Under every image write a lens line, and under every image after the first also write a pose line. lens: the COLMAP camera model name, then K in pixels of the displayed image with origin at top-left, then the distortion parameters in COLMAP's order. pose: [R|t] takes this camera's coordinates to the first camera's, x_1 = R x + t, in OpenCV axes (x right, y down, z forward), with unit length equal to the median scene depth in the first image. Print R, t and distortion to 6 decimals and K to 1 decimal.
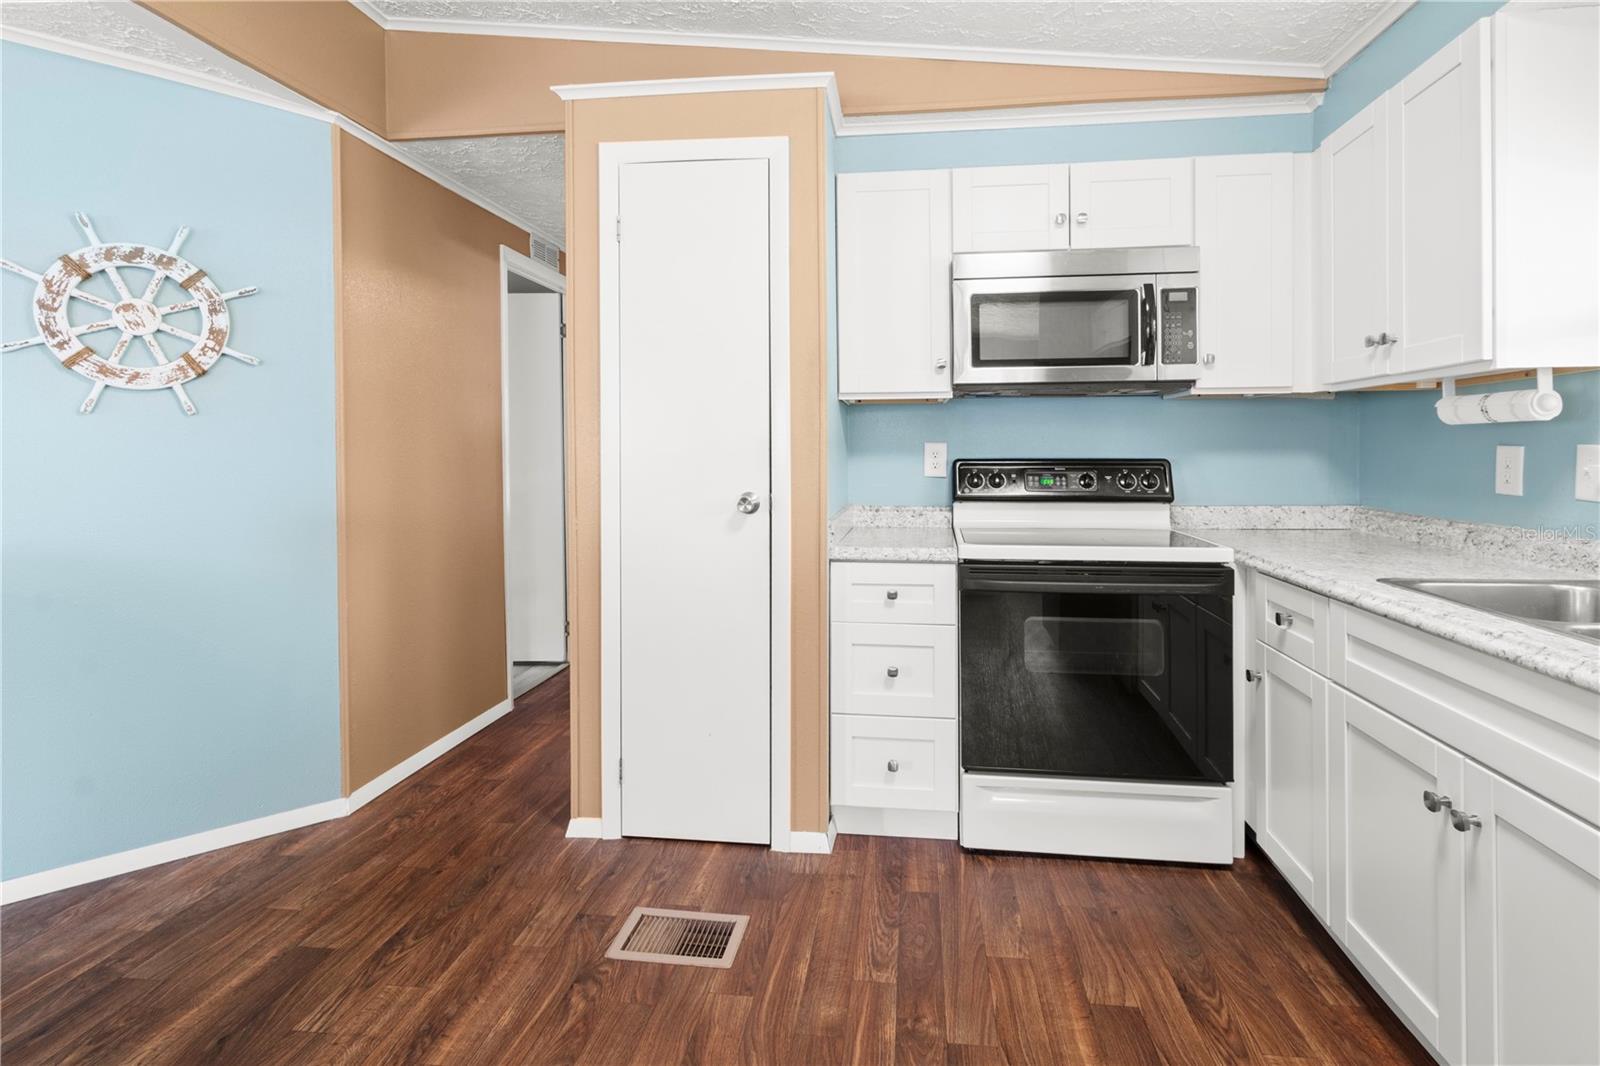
lens RADIAL K [[776.8, 0, 822.9], [0, 776.8, 450.1], [0, 0, 1]] dist [0.003352, 0.000543]
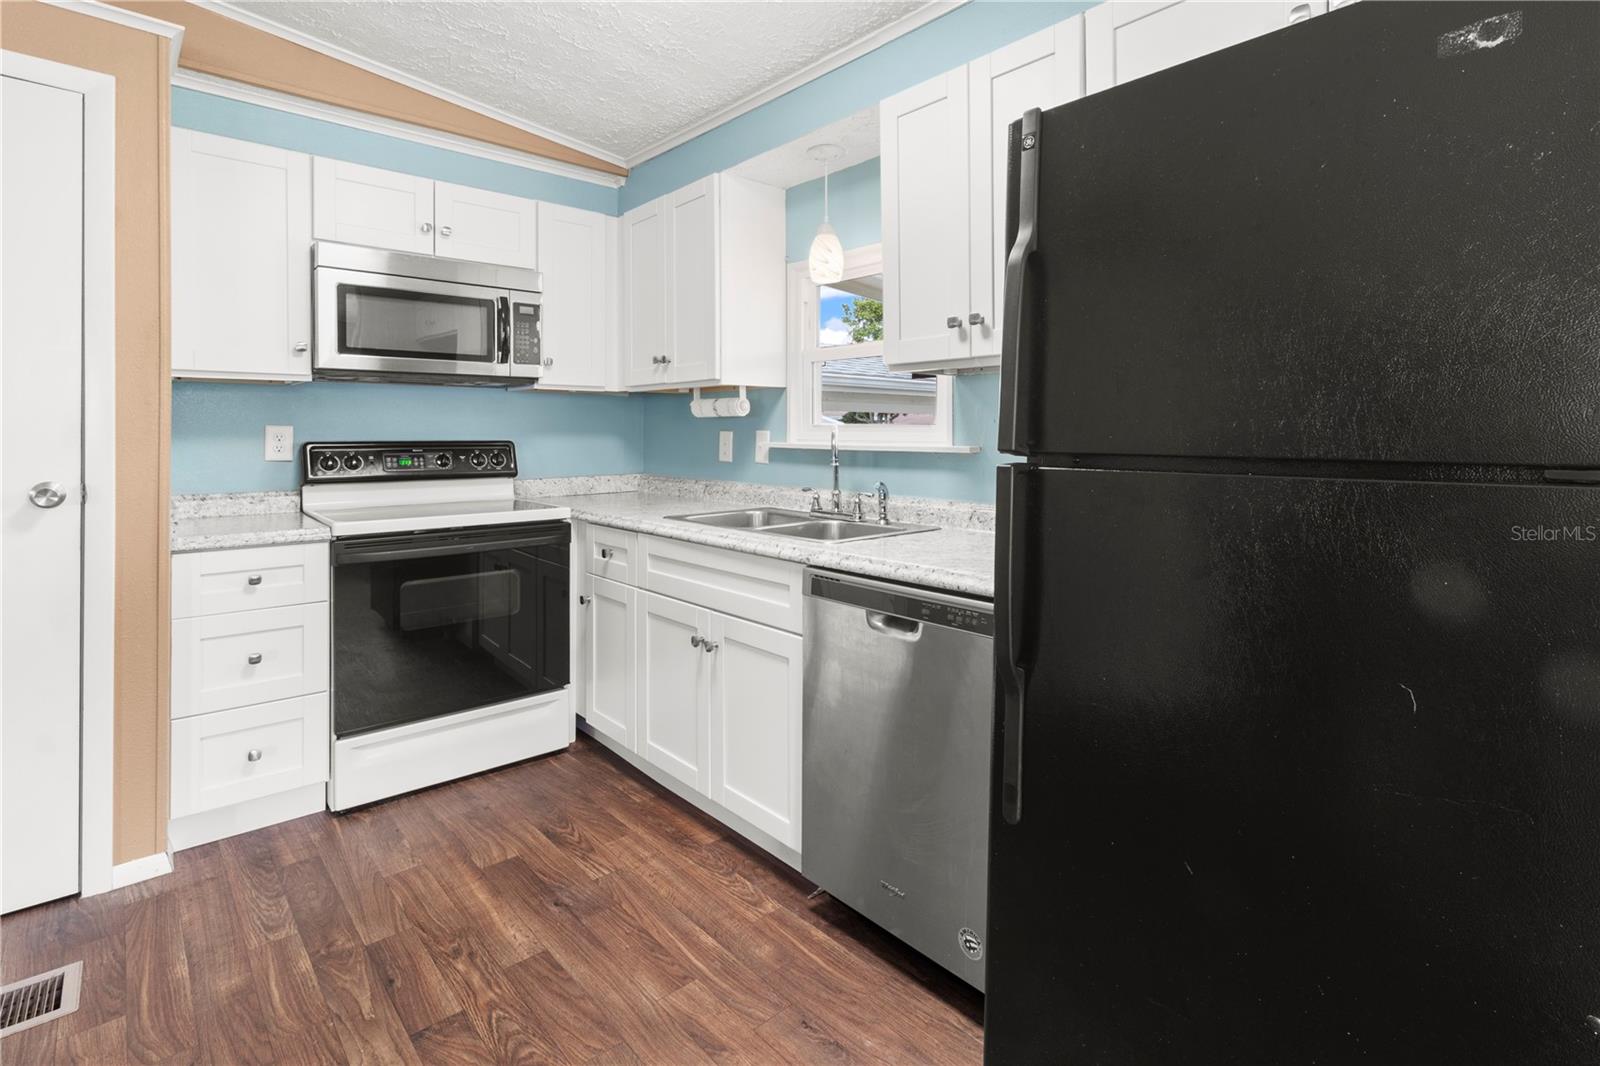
lens RADIAL K [[776.8, 0, 822.9], [0, 776.8, 450.1], [0, 0, 1]] dist [0.003352, 0.000543]
pose [[0.652924, -0.013617, 0.757301, -0.189284], [-0.000985, 0.999822, 0.018826, 0.003116], [-0.757422, -0.013038, 0.652795, -0.186364]]
